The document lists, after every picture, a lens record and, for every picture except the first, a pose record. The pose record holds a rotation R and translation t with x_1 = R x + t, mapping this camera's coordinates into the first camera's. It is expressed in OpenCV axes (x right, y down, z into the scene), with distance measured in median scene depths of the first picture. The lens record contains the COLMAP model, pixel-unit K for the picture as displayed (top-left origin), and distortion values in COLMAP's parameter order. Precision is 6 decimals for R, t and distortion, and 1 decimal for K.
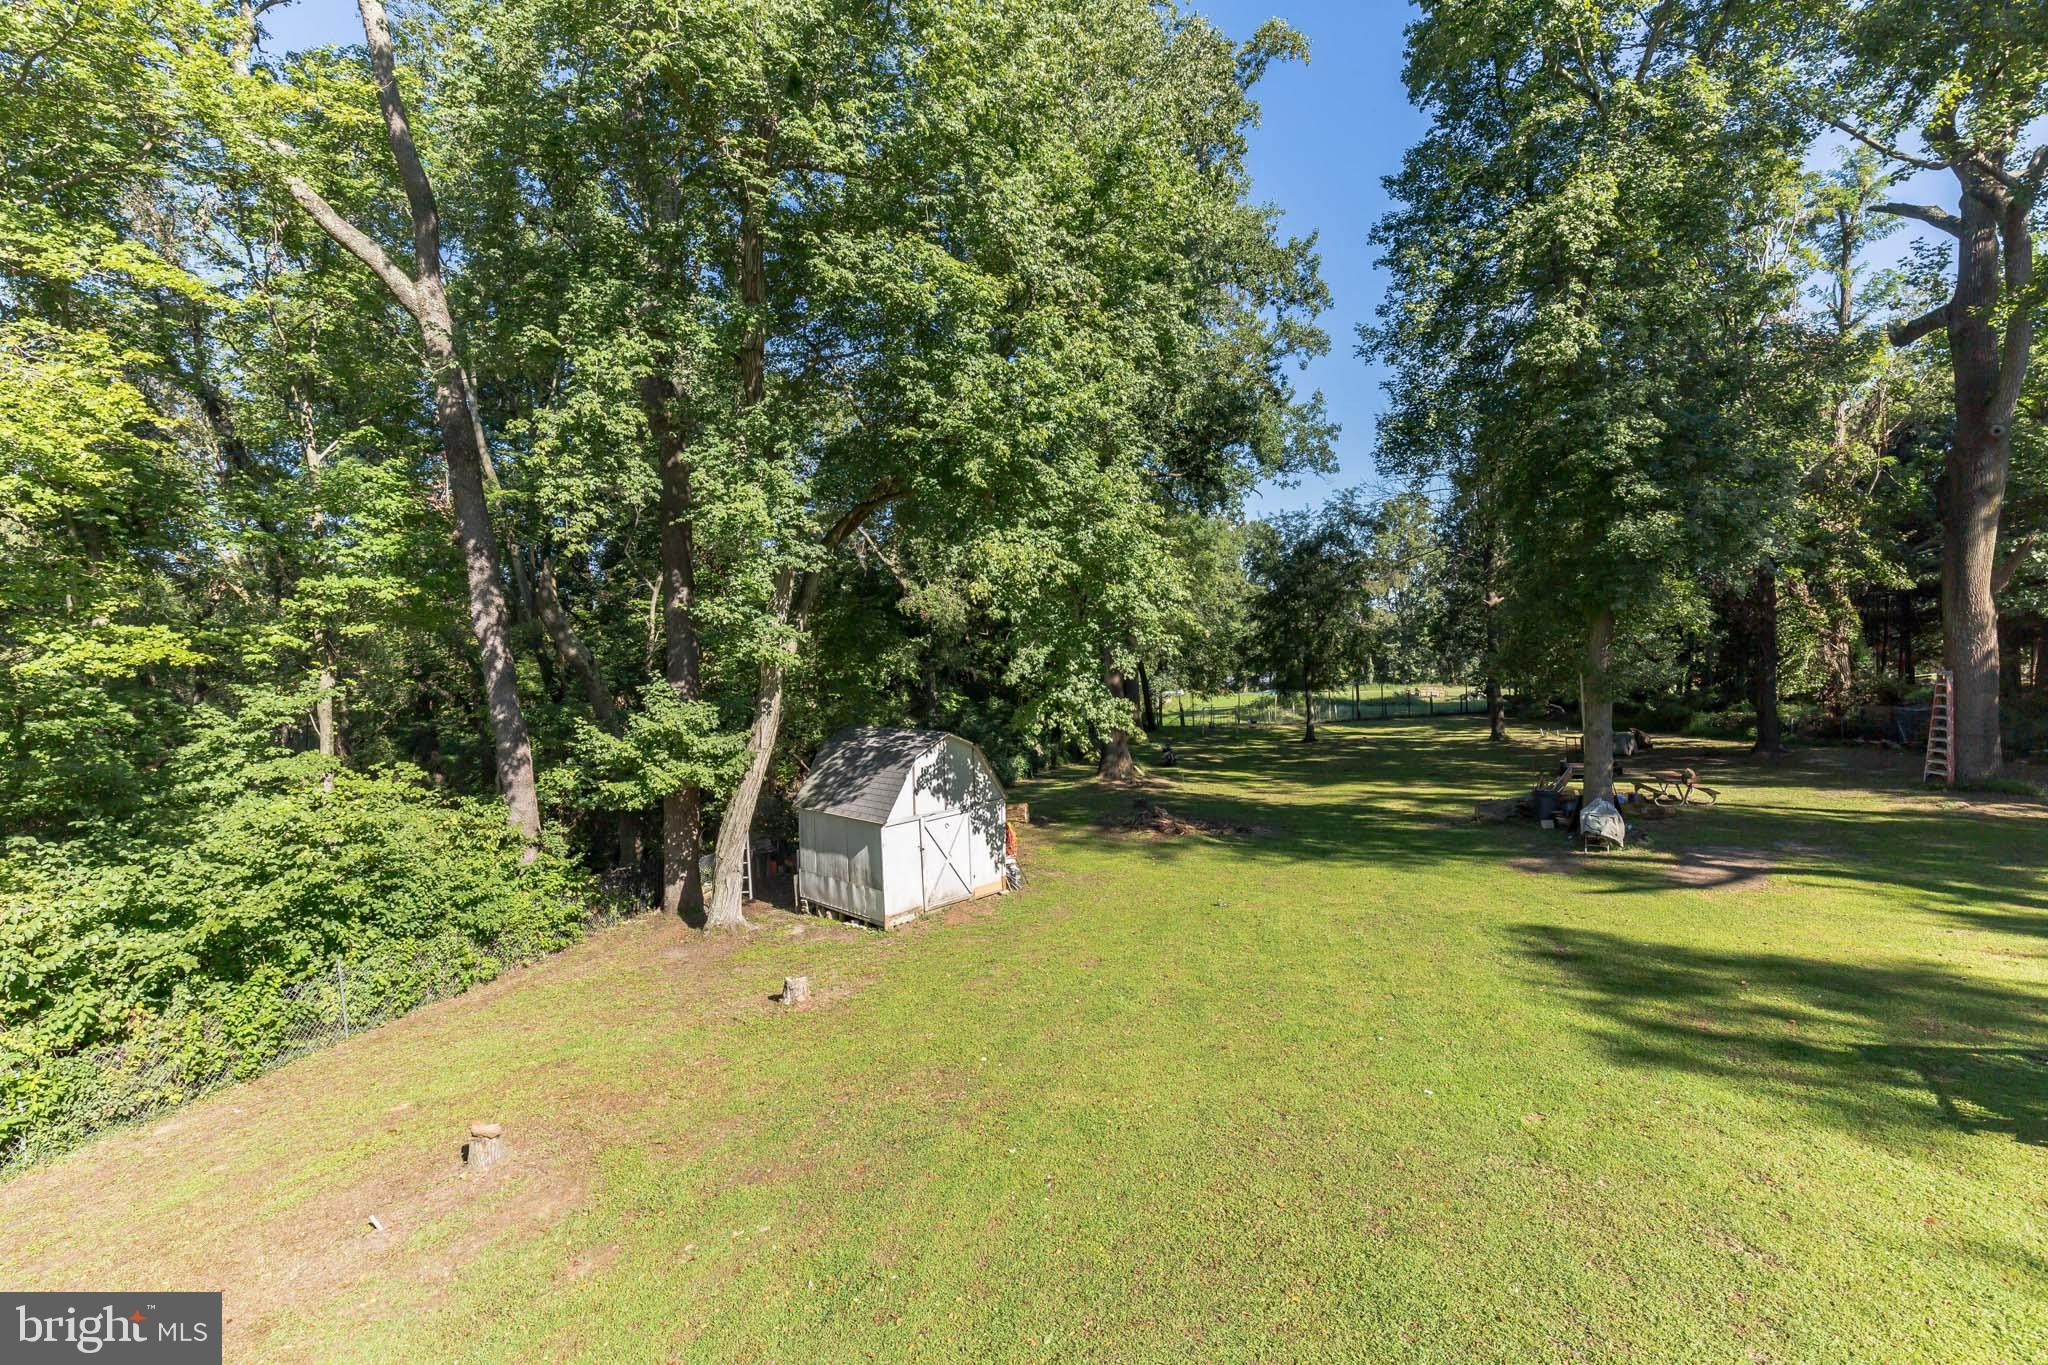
lens RADIAL K [[960.7, 0, 1018.9], [0, 960.7, 632.5], [0, 0, 1]] dist [0.000527, 0.000133]
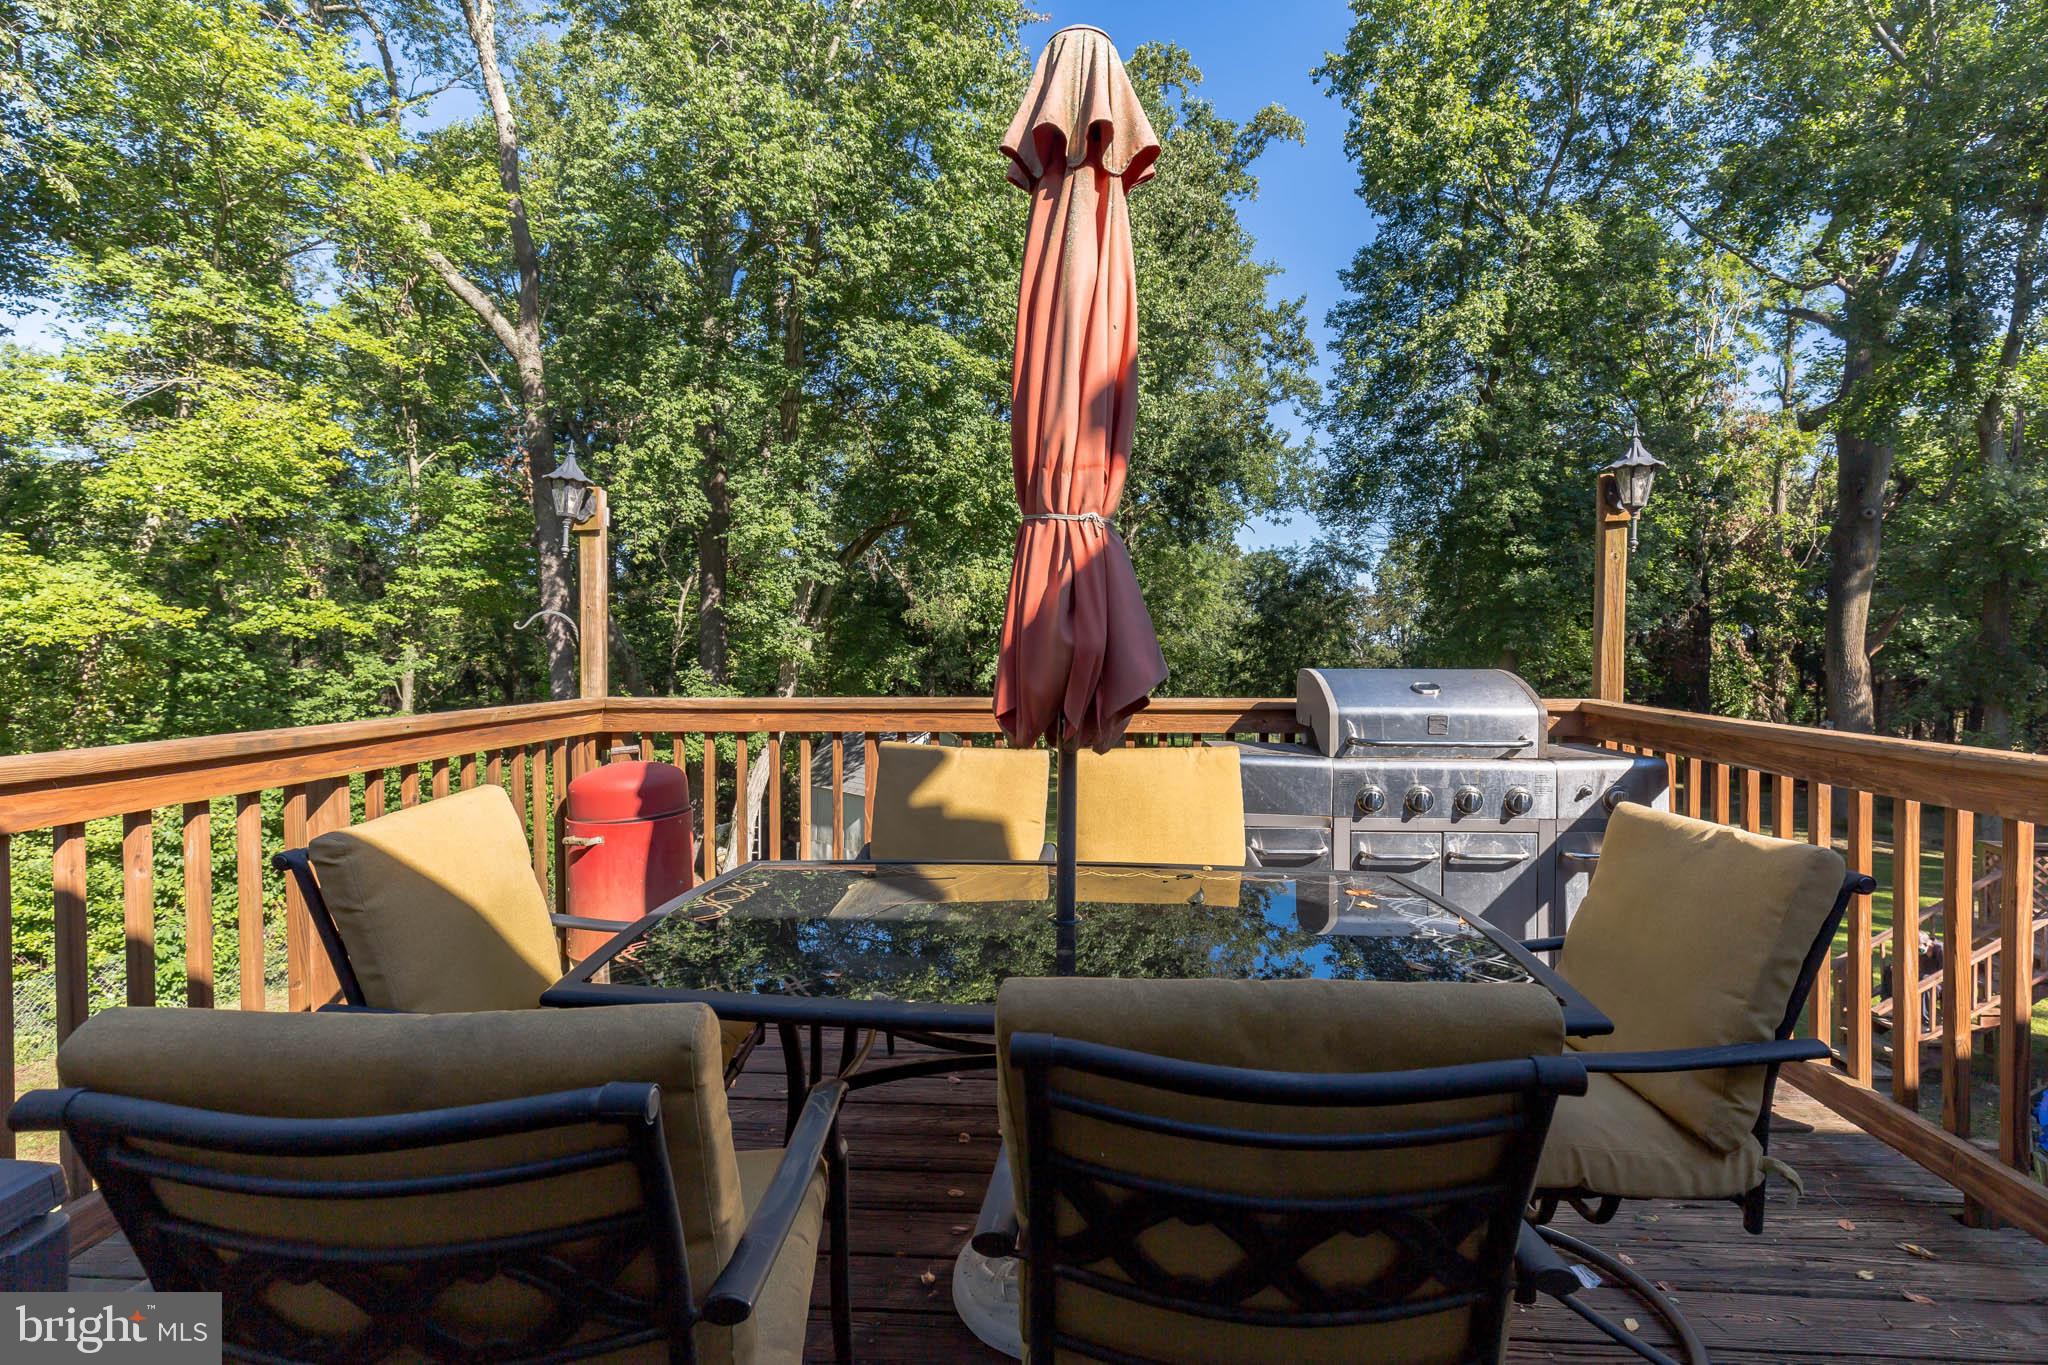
lens RADIAL K [[936.9, 0, 1029.8], [0, 936.9, 610.8], [0, 0, 1]] dist [-0.002805, -0.000384]
pose [[0.998680, 0.051222, 0.003808, 0.034809], [-0.051023, 0.997850, -0.041125, 0.006220], [-0.005906, 0.040877, 0.999147, -0.173701]]
